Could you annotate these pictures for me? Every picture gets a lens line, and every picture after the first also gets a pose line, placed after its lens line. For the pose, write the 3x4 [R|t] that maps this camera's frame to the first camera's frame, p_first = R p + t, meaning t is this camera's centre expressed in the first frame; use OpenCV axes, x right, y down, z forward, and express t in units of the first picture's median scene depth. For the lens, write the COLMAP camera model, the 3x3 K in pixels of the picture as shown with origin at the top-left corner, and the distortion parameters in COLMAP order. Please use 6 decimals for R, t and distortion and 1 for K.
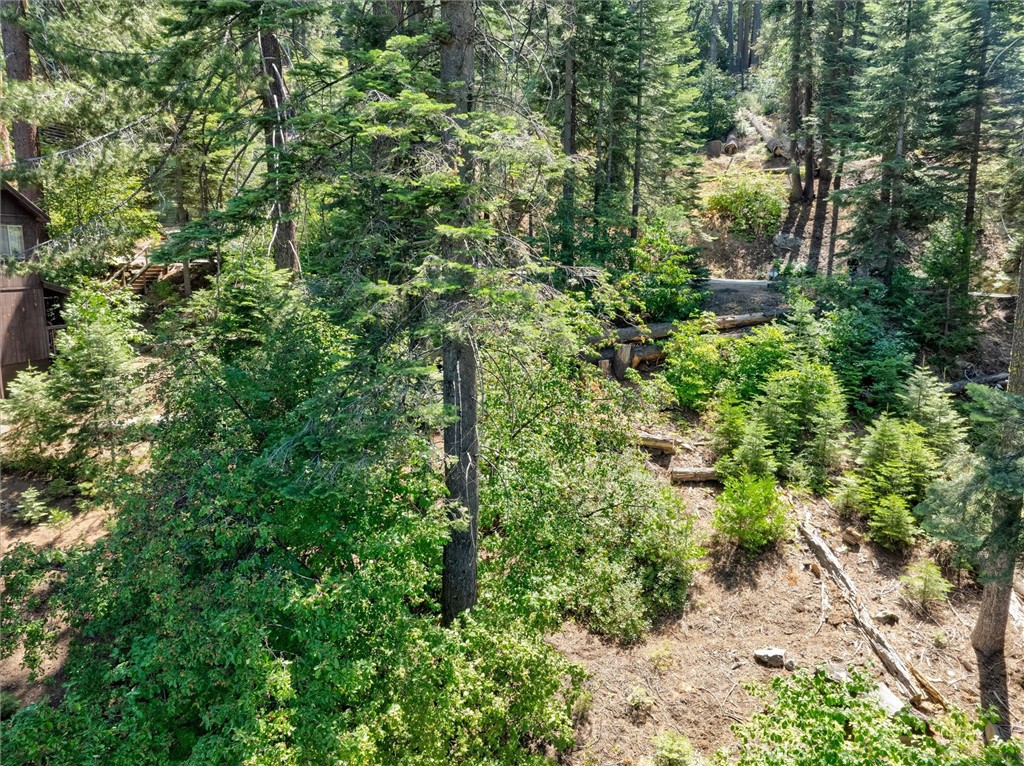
lens RADIAL K [[713.4, 0, 515.1], [0, 713.4, 379.5], [0, 0, 1]] dist [-0.051608, 0.009026]
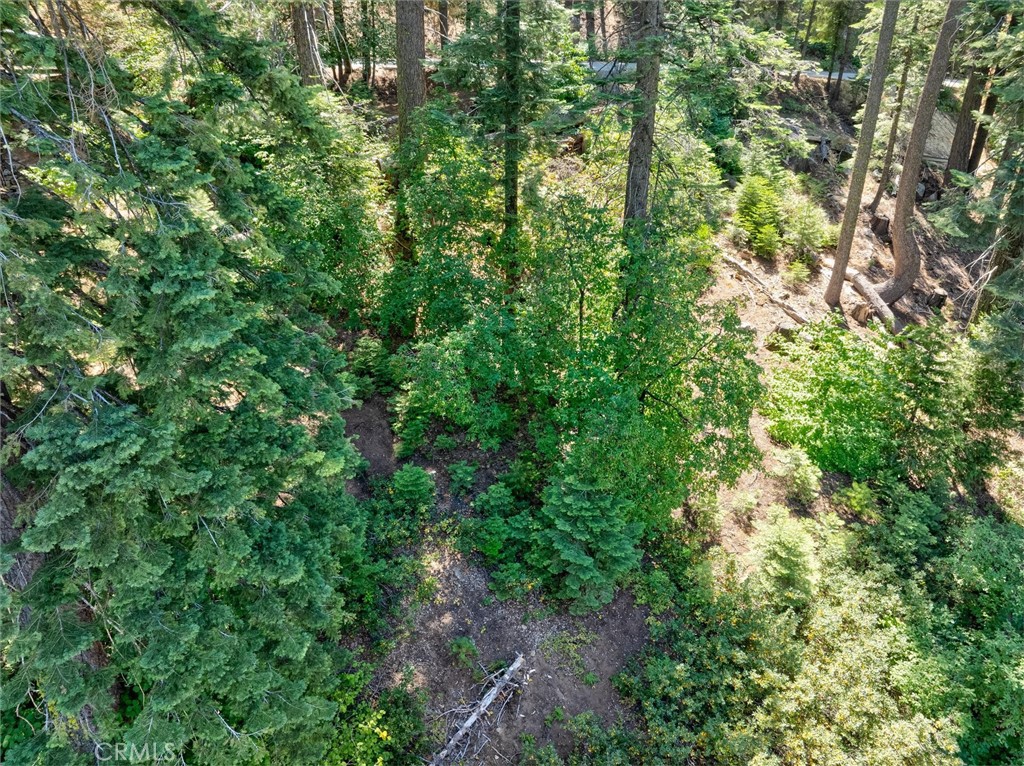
lens RADIAL K [[713.4, 0, 513.2], [0, 713.4, 384.2], [0, 0, 1]] dist [-0.051608, 0.009026]
pose [[0.875971, -0.230232, 0.423873, -0.776438], [0.078194, 0.934895, 0.346204, -0.106947], [-0.475984, -0.270121, 0.836943, -0.196106]]
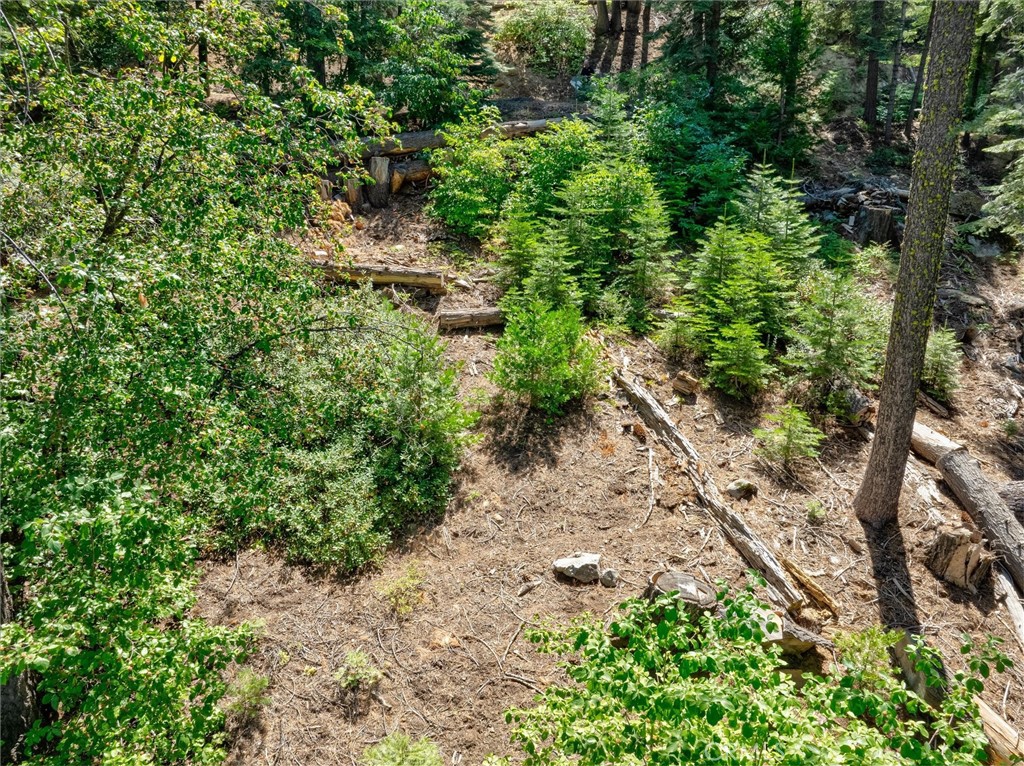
lens RADIAL K [[713.4, 0, 513.8], [0, 713.4, 373.7], [0, 0, 1]] dist [-0.051608, 0.009026]
pose [[0.968651, -0.068345, 0.238840, 0.143656], [0.038591, 0.991138, 0.127107, 0.119046], [-0.245410, -0.113906, 0.962704, 0.362213]]
